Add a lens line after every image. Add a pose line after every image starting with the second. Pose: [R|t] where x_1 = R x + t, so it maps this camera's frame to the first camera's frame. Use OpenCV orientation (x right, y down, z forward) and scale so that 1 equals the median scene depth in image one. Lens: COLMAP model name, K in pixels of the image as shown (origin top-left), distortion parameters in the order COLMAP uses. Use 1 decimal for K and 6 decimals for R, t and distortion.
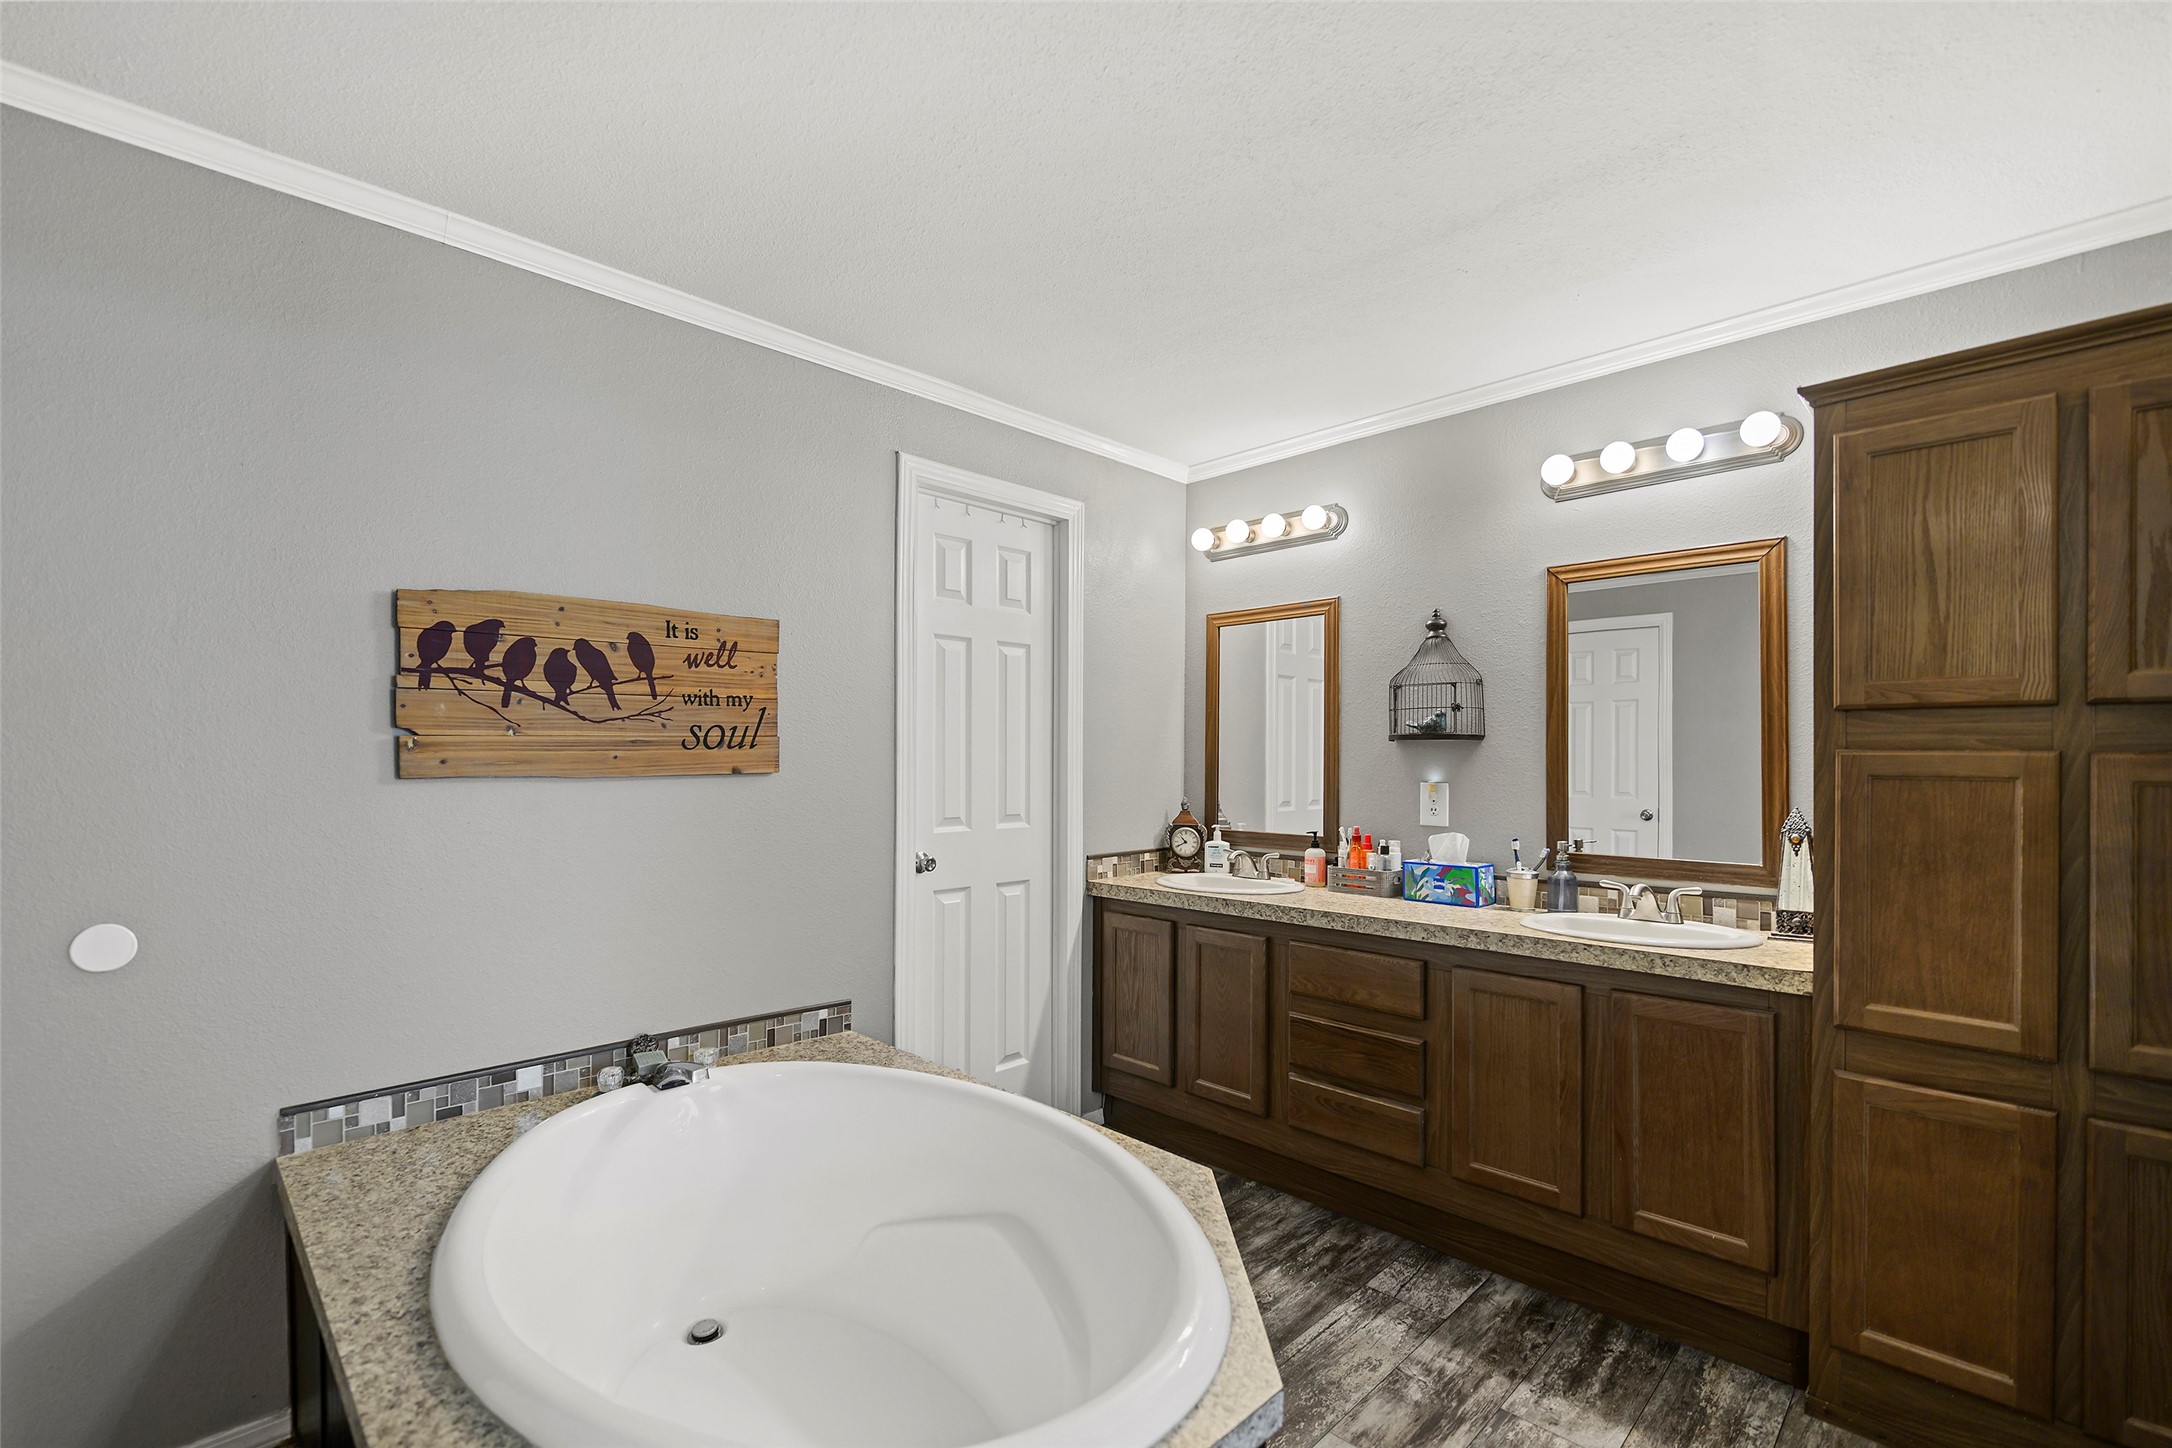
lens RADIAL K [[947.5, 0, 1084.1], [0, 947.5, 739.9], [0, 0, 1]] dist [-0.002450, -0.000322]
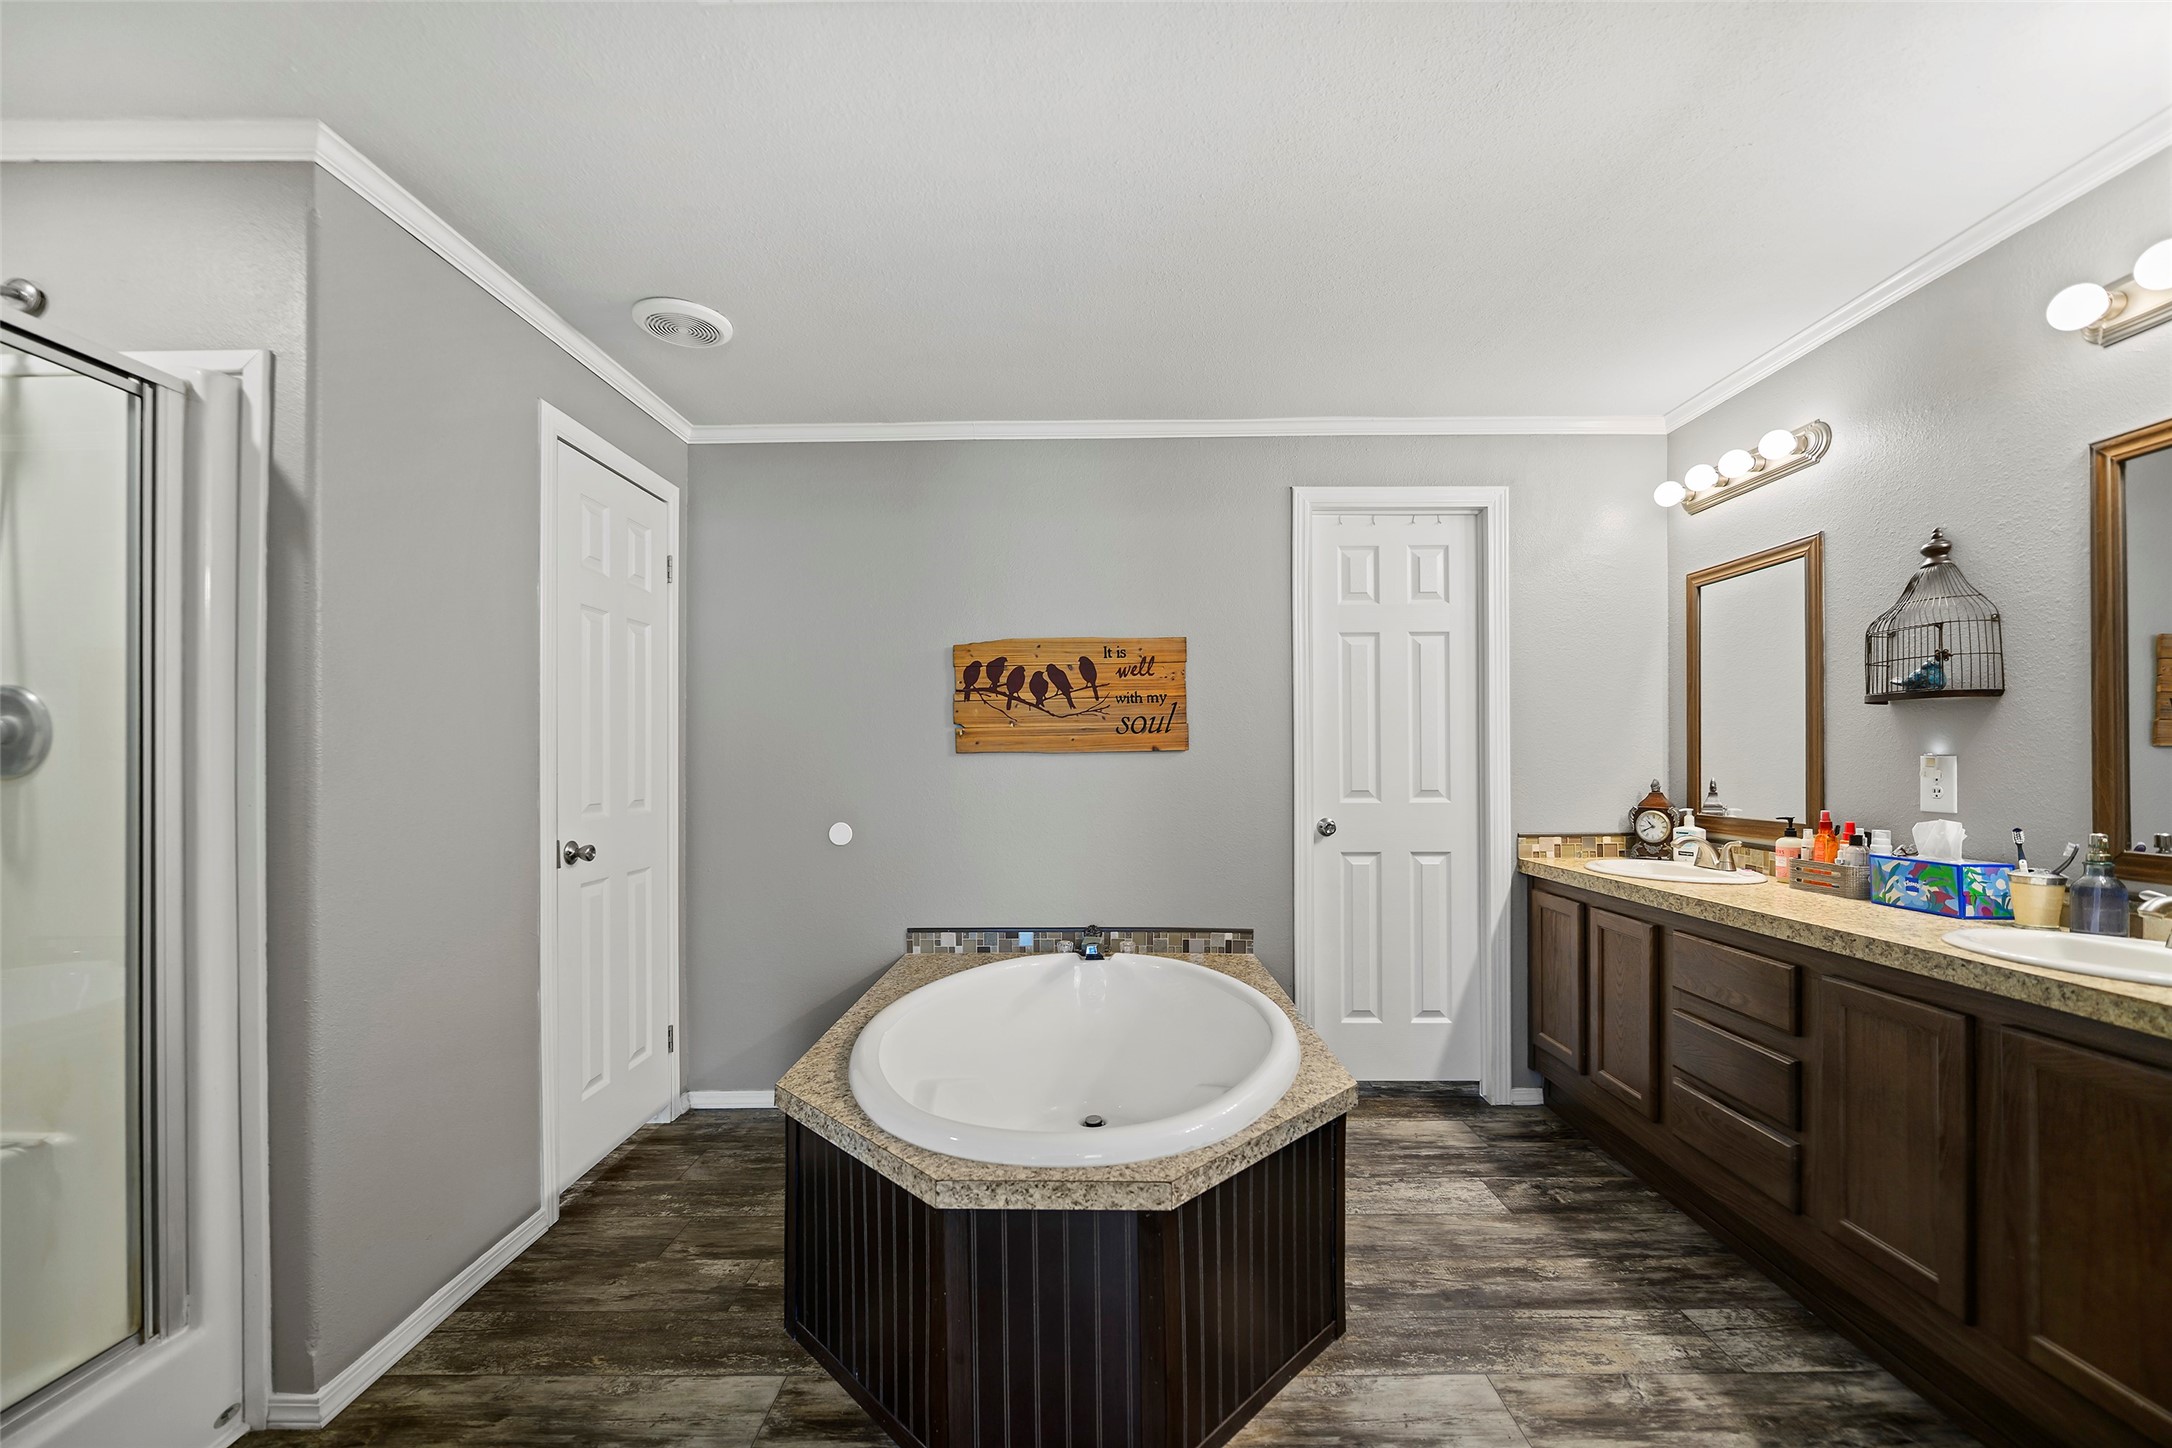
lens RADIAL K [[884.7, 0, 1094.6], [0, 884.7, 739.9], [0, 0, 1]] dist [-0.003742, -0.000555]
pose [[0.703567, -0.023075, -0.710254, 0.478851], [0.021276, 0.999709, -0.011403, 0.031534], [0.710310, -0.007088, 0.703853, 0.019979]]
